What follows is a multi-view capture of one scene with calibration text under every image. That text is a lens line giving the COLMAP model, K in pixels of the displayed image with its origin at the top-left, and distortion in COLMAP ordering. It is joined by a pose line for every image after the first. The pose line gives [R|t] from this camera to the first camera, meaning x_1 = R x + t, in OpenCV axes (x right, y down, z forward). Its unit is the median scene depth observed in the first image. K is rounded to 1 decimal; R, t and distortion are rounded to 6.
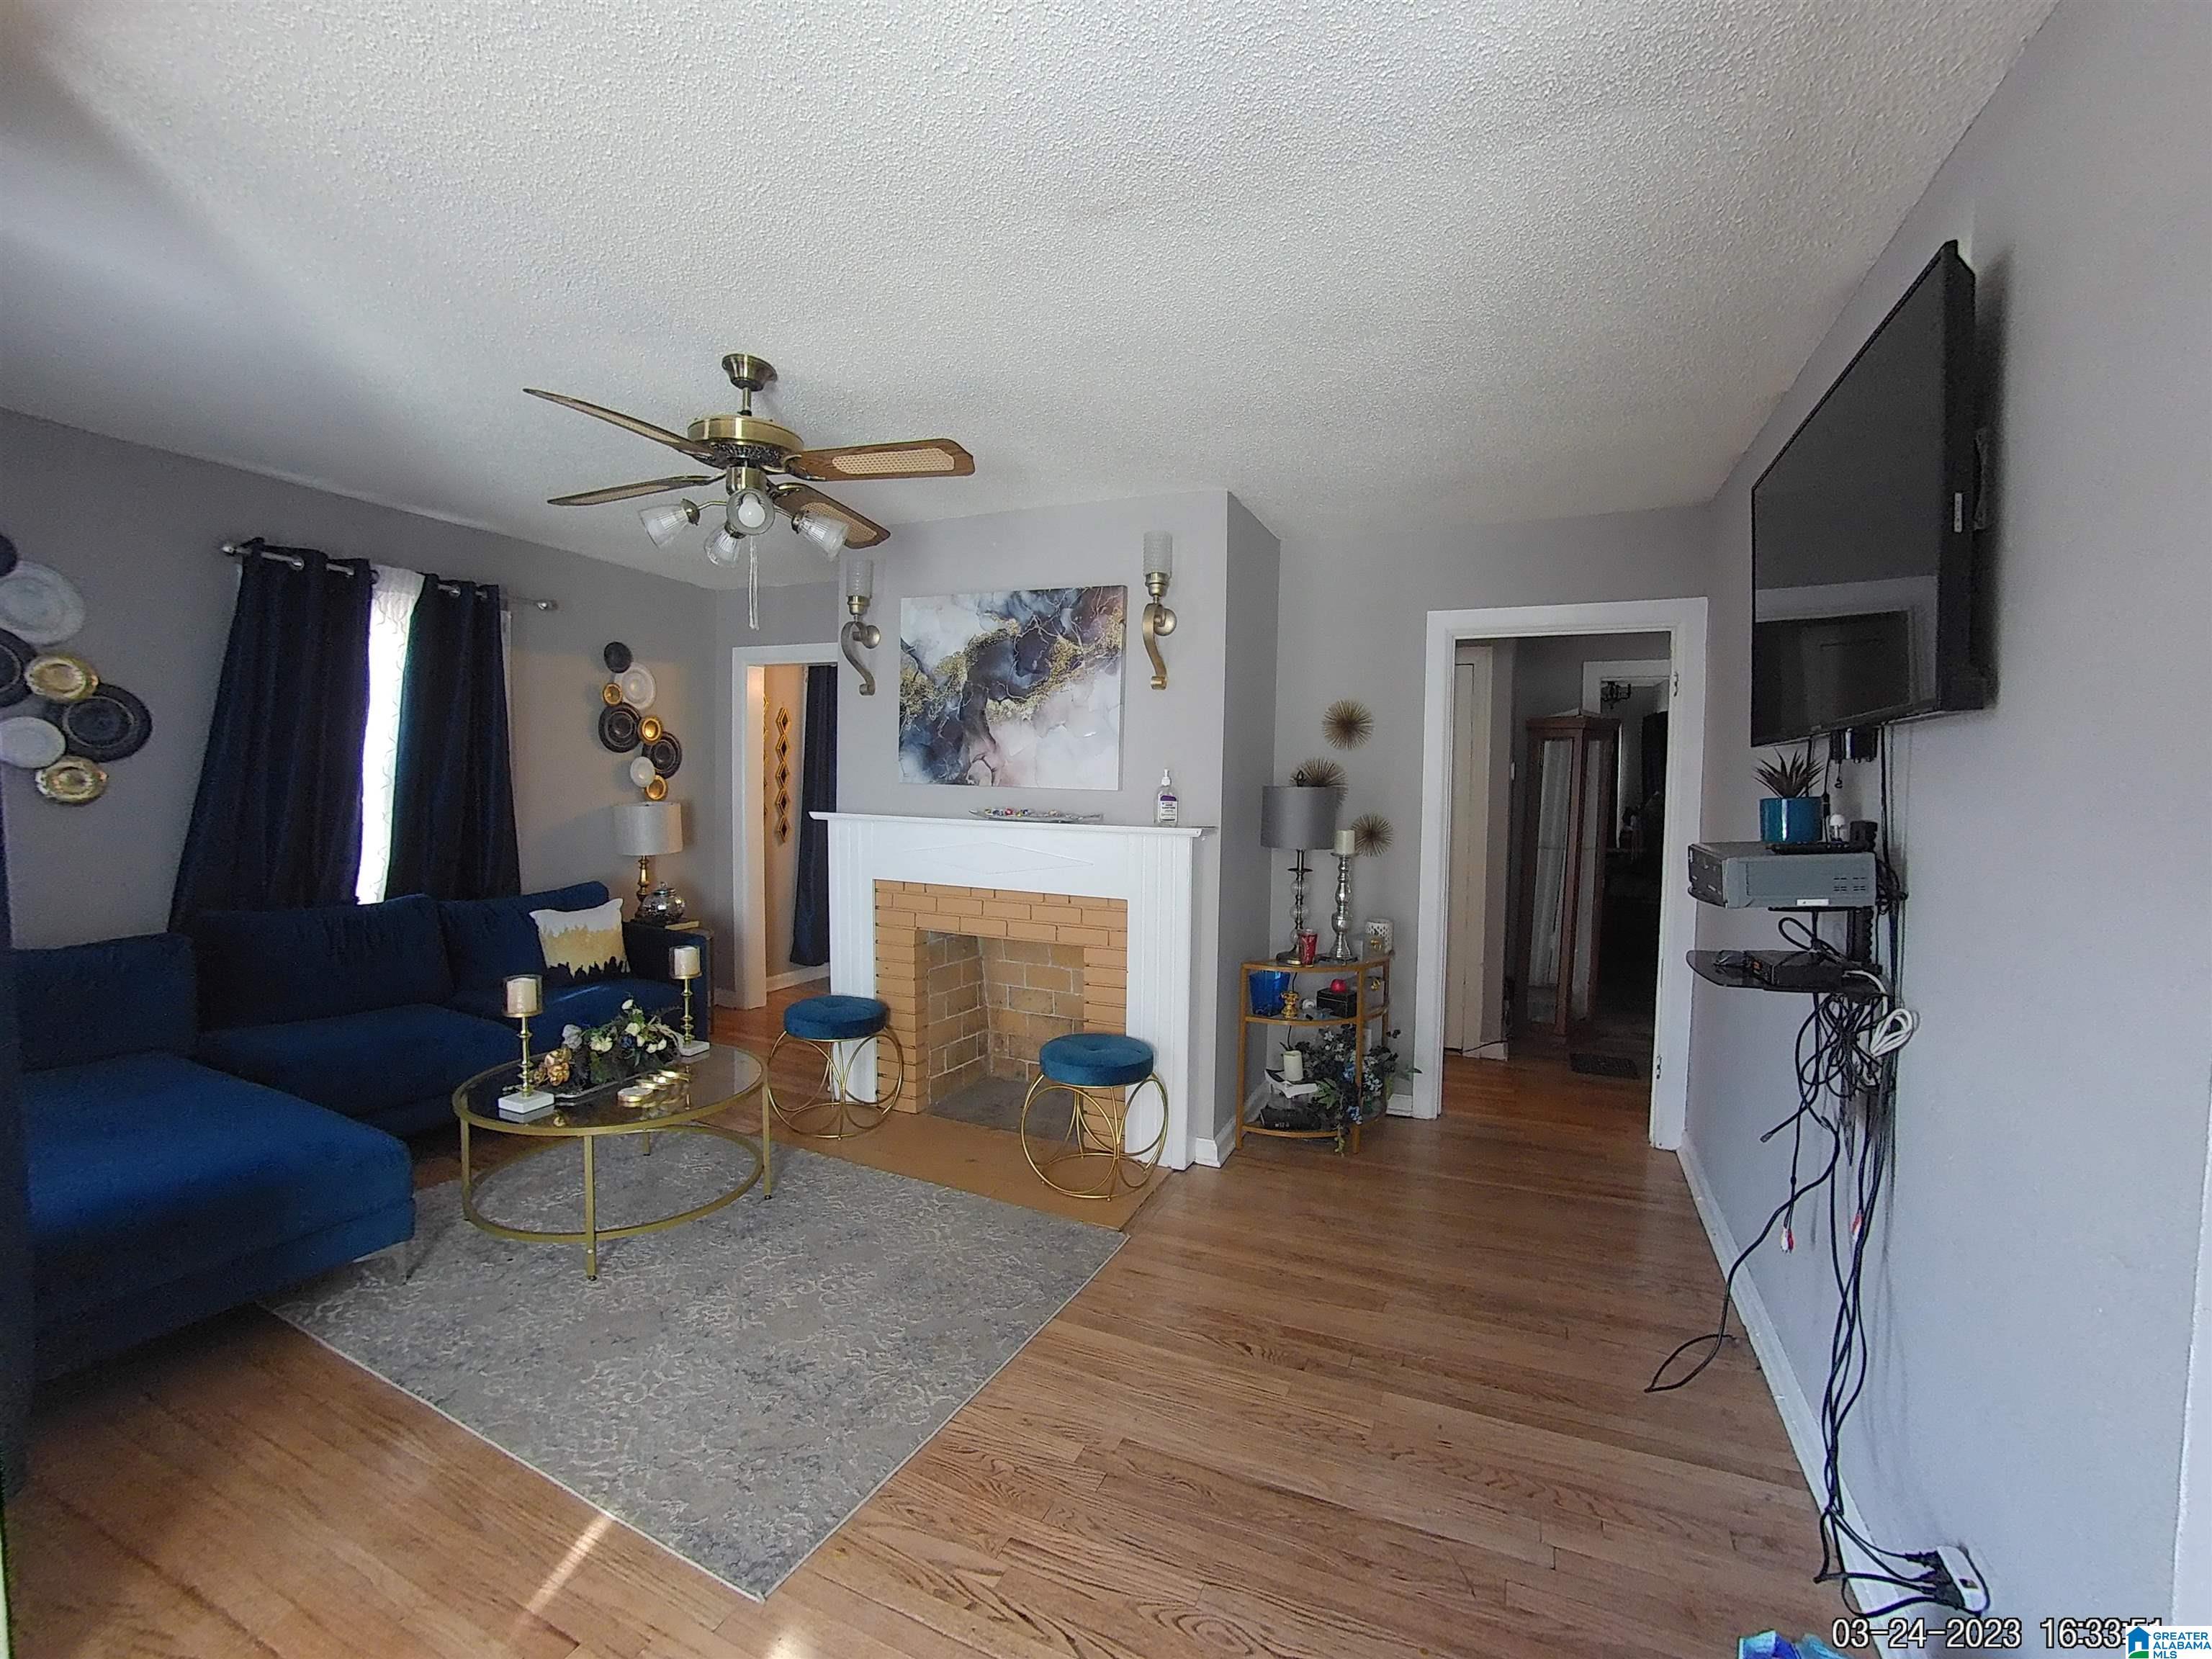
lens RADIAL K [[916.6, 0, 1132.3], [0, 916.6, 789.1], [0, 0, 1]] dist [-0.002863, 0.000023]
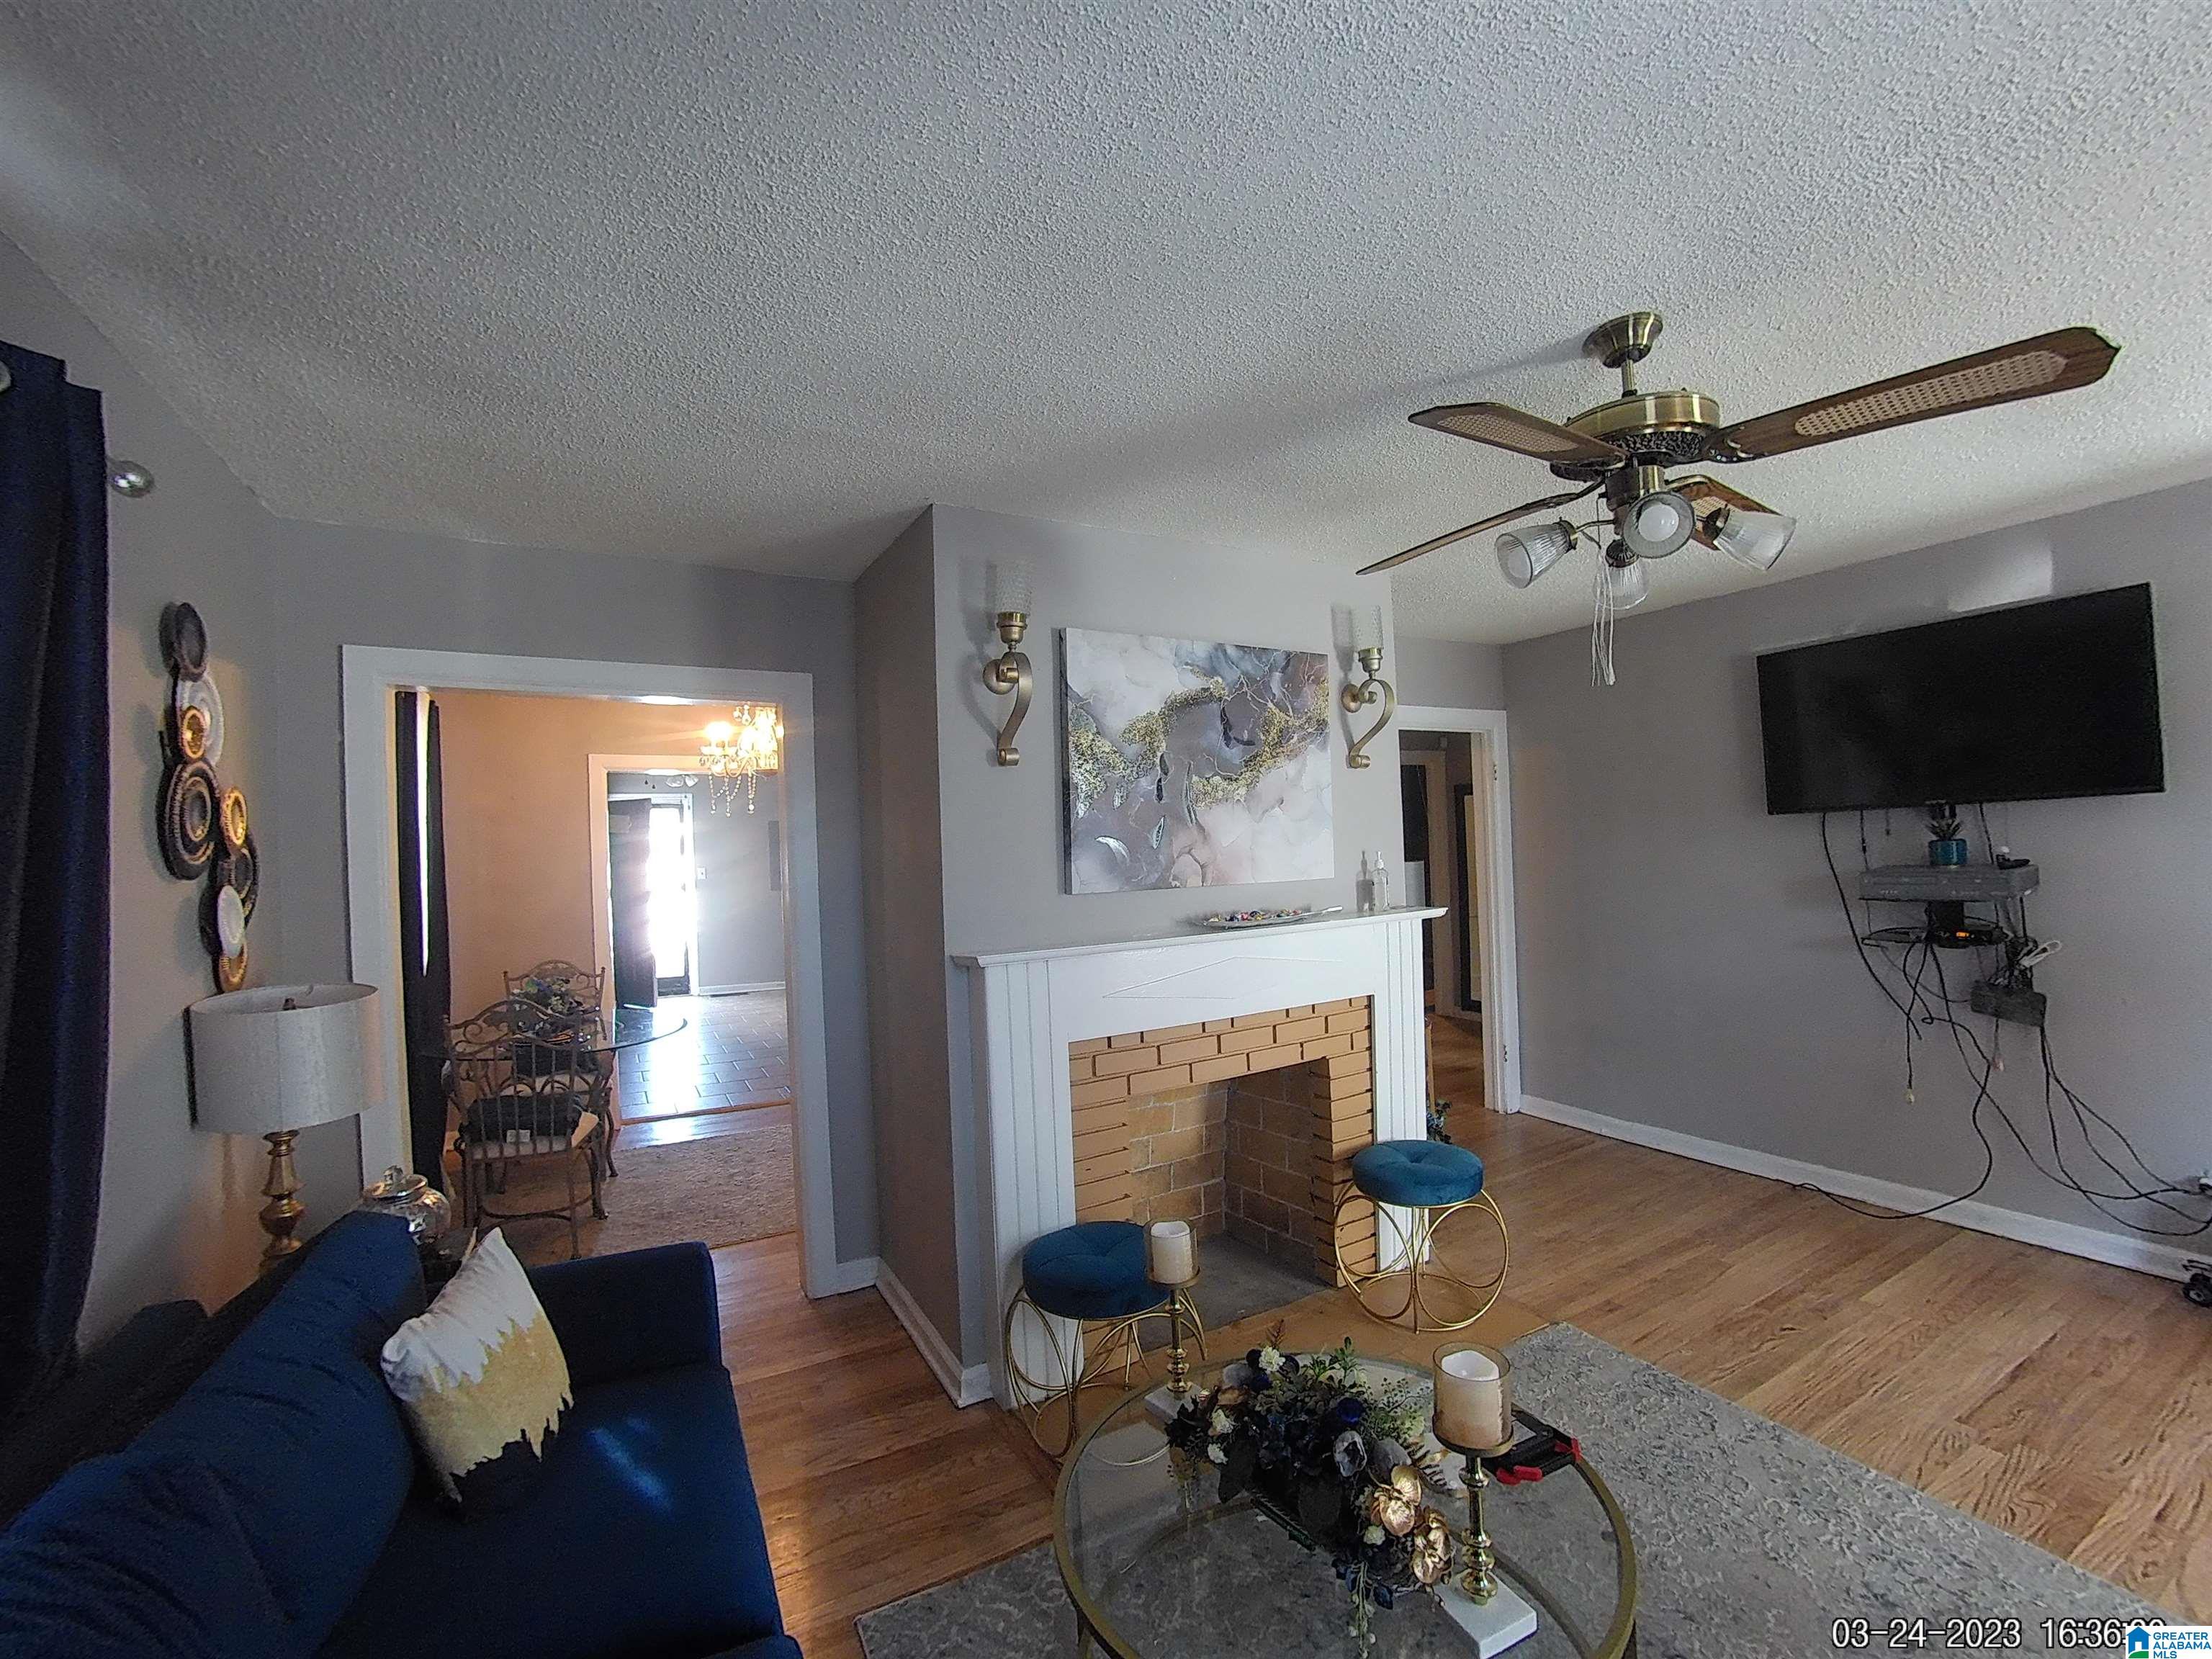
lens RADIAL K [[916.6, 0, 1108.0], [0, 916.6, 831.0], [0, 0, 1]] dist [-0.002863, 0.000023]
pose [[0.603141, -0.031238, 0.797022, -0.837273], [0.065346, 0.997809, -0.010343, -0.048830], [-0.794953, 0.058321, 0.603861, 0.600418]]
